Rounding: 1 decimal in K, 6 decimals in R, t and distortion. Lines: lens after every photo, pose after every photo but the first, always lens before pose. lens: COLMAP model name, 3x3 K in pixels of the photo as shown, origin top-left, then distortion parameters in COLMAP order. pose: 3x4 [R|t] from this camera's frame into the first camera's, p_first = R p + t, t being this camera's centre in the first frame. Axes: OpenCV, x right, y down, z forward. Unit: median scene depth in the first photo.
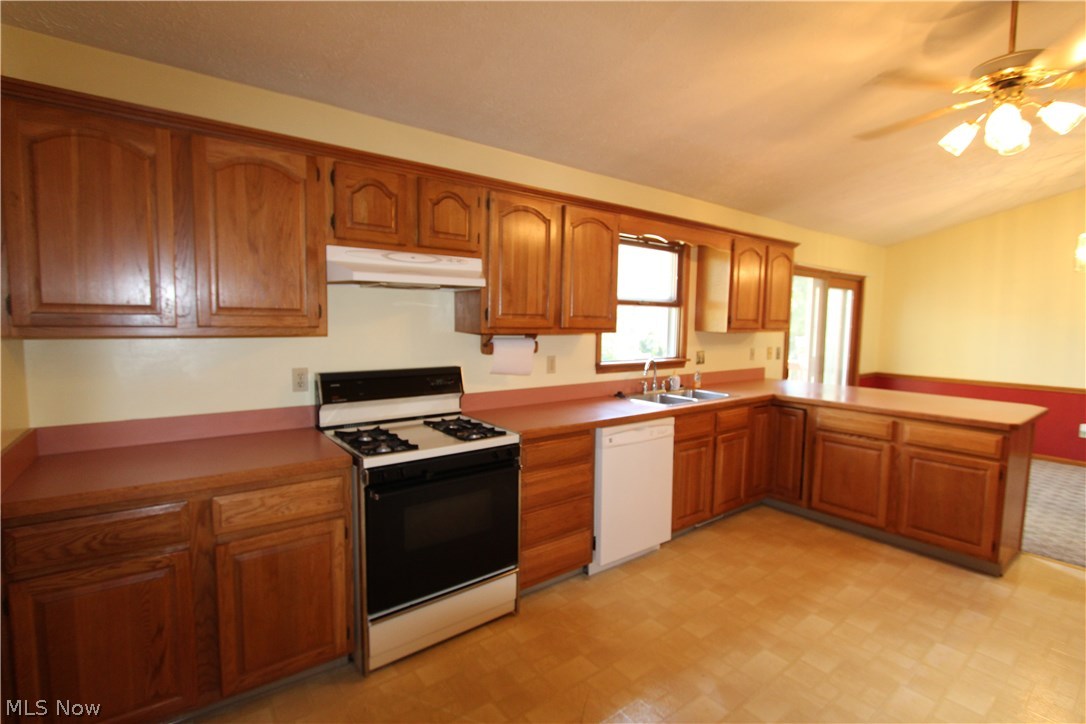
lens RADIAL K [[506.2, 0, 546.6], [0, 506.2, 360.7], [0, 0, 1]] dist [-0.010638, 0.000544]
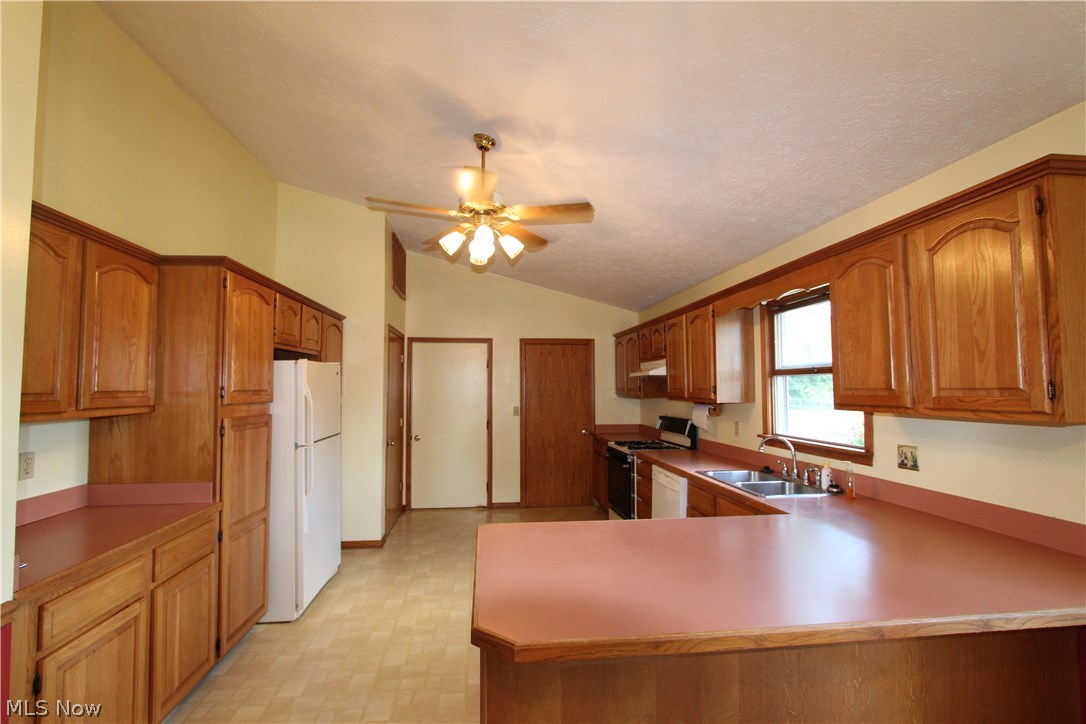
lens RADIAL K [[506.2, 0, 540.9], [0, 506.2, 364.8], [0, 0, 1]] dist [-0.010638, 0.000544]
pose [[-0.510710, -0.054229, -0.858041, 1.213180], [-0.075331, 0.996993, -0.018173, -0.082162], [0.856446, 0.055356, -0.513260, 1.137664]]
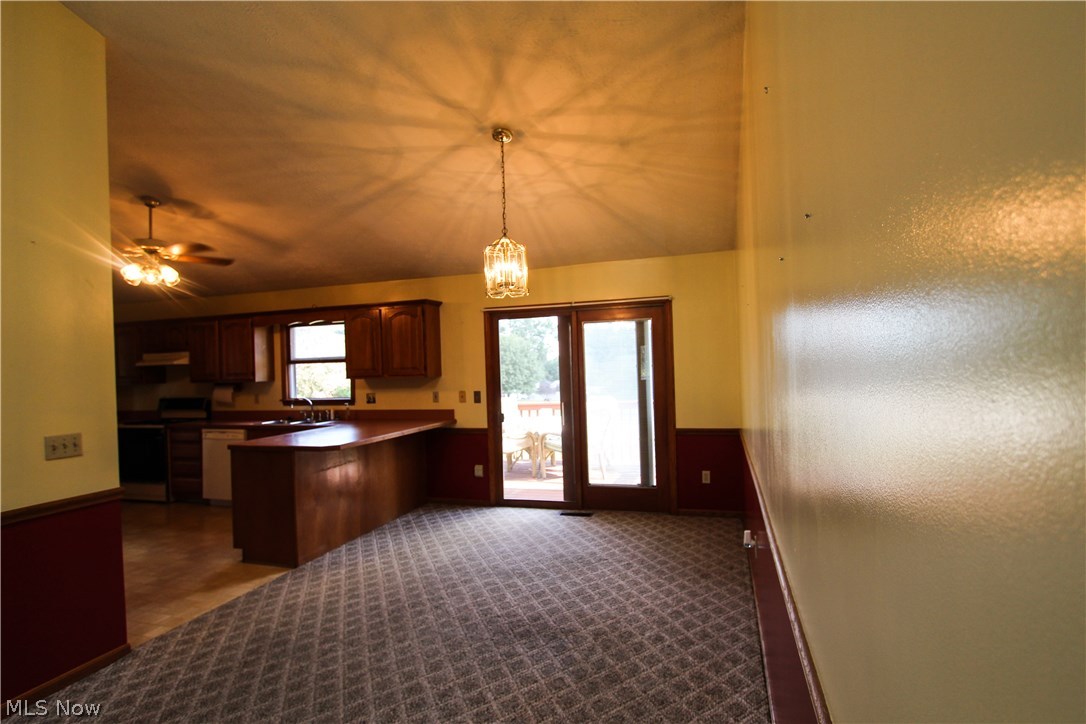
lens RADIAL K [[567.5, 0, 539.3], [0, 567.5, 363.6], [0, 0, 1]] dist [-0.018574, 0.003308]
pose [[0.566207, -0.036604, -0.823450, 2.160227], [-0.027803, 0.997597, -0.063463, -0.017936], [0.823794, 0.058827, 0.563828, 0.639120]]
